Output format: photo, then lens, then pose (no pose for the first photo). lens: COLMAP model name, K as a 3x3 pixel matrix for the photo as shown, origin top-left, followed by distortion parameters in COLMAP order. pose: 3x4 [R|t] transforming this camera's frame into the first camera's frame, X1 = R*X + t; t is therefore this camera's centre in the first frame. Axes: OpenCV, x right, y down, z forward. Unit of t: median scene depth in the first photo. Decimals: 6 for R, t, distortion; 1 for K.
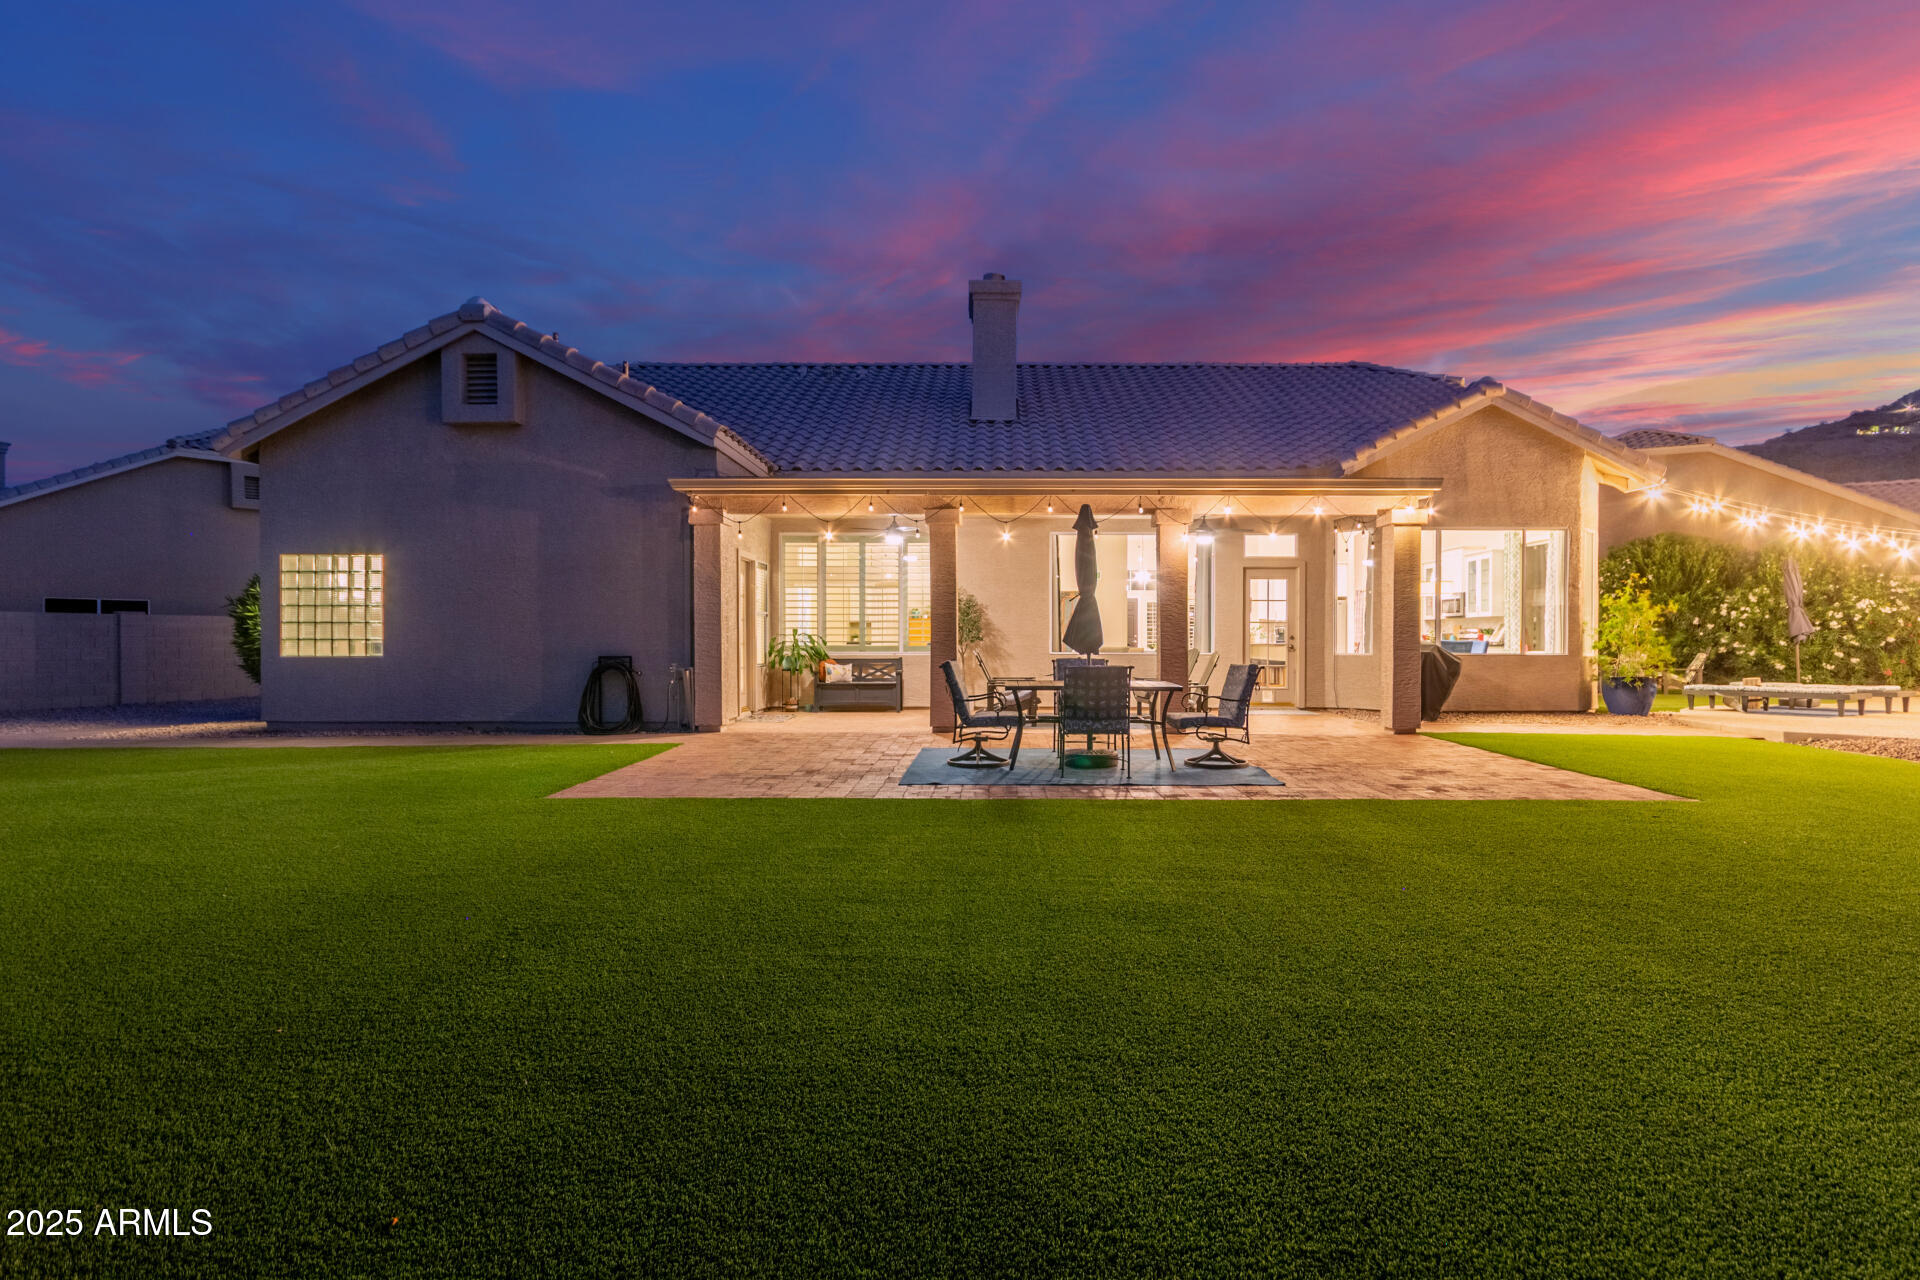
lens RADIAL K [[993.9, 0, 958.7], [0, 993.9, 645.2], [0, 0, 1]] dist [0.012879, -0.000896]
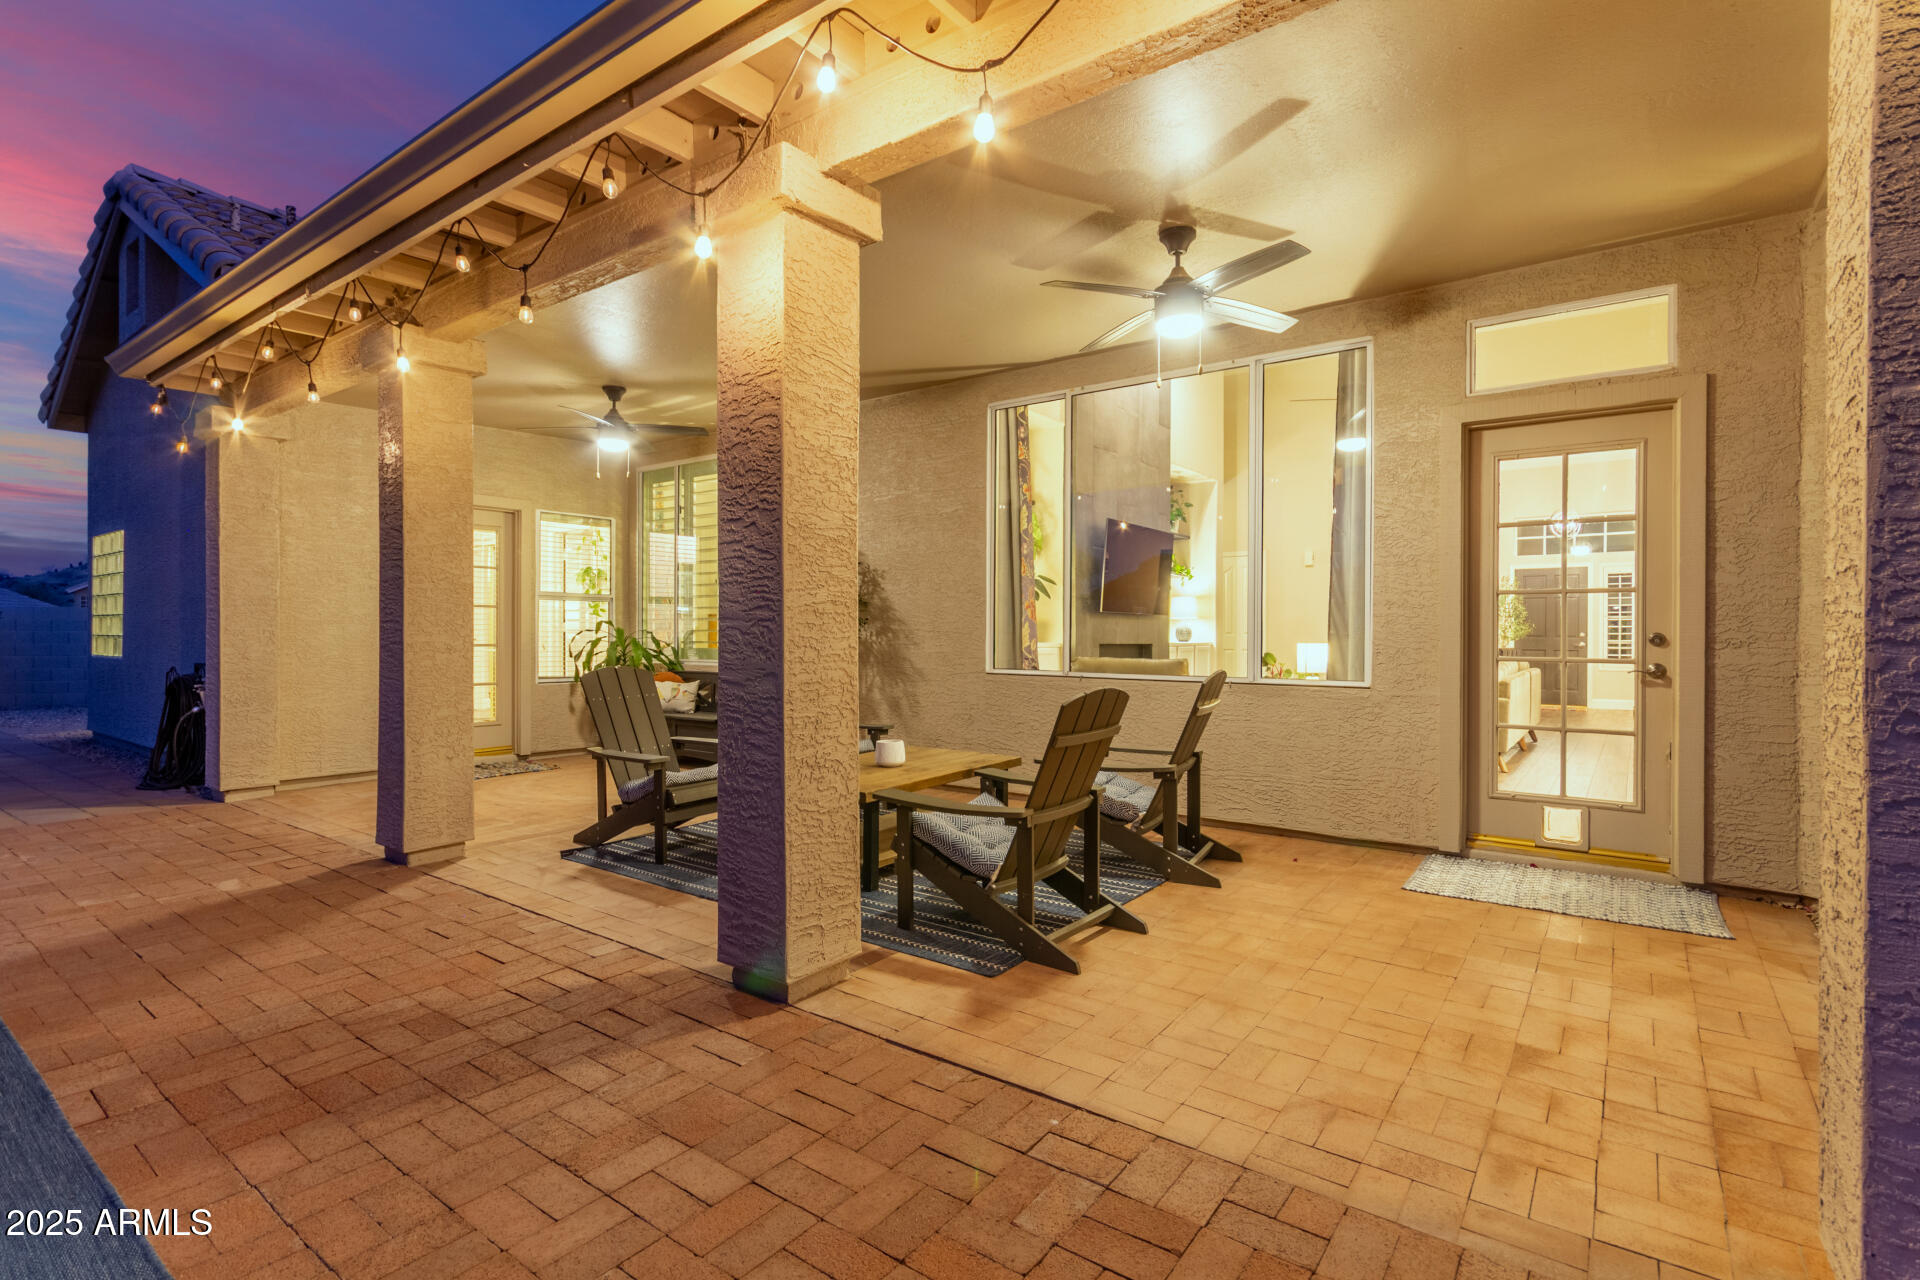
lens RADIAL K [[893.7, 0, 977.6], [0, 893.7, 638.2], [0, 0, 1]] dist [-0.001262, 0.000036]
pose [[0.822312, 0.003224, -0.569028, 0.321649], [-0.007914, 0.999952, -0.005772, -0.004769], [0.568982, 0.009249, 0.822298, 0.666455]]
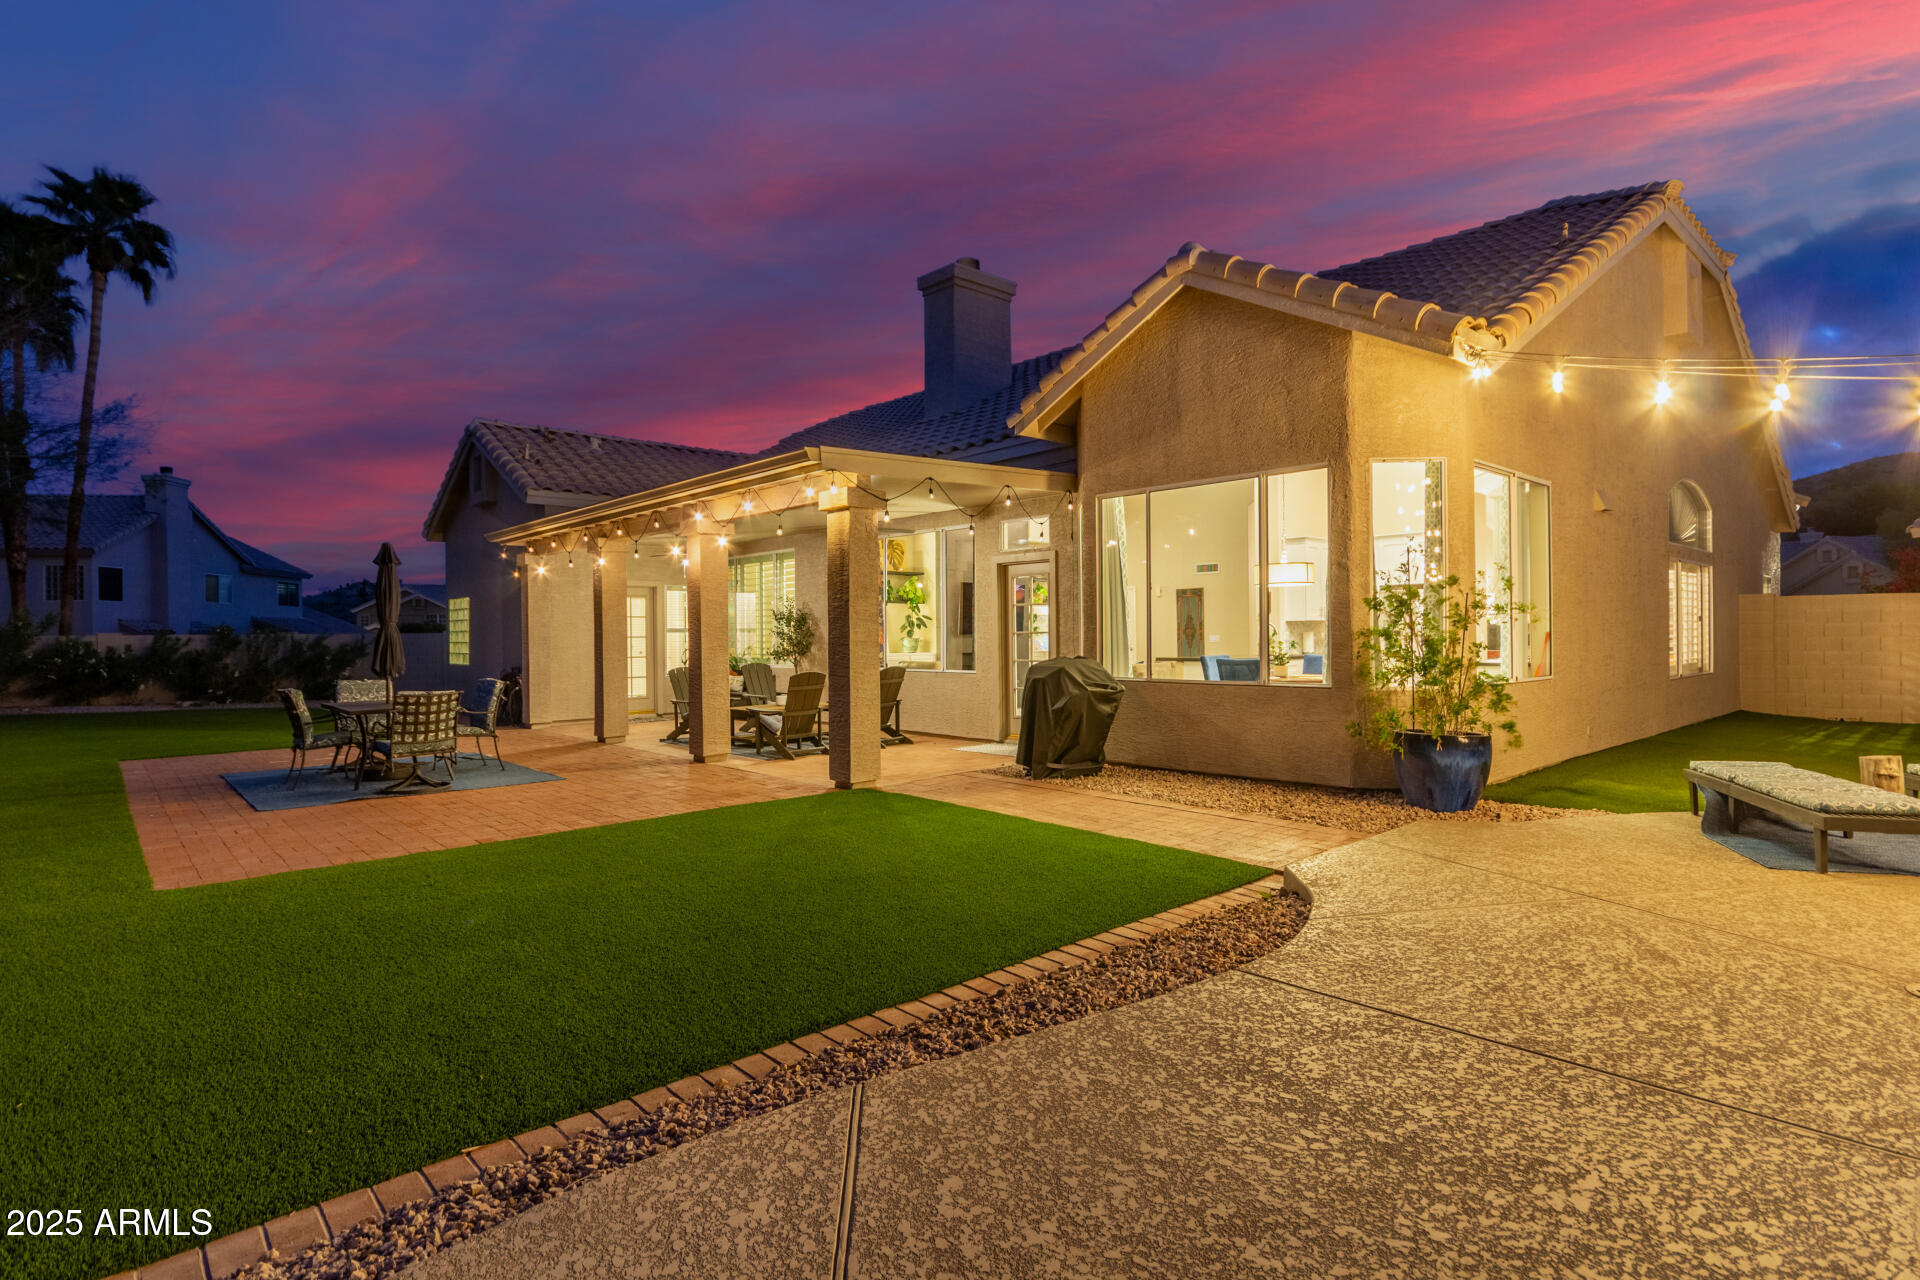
lens RADIAL K [[993.9, 0, 958.7], [0, 993.9, 645.2], [0, 0, 1]] dist [0.012879, -0.000896]
pose [[0.673260, -0.001901, -0.739403, 0.852415], [0.003374, 0.999994, 0.000500, -0.014170], [0.739398, -0.002831, 0.673262, 0.444444]]
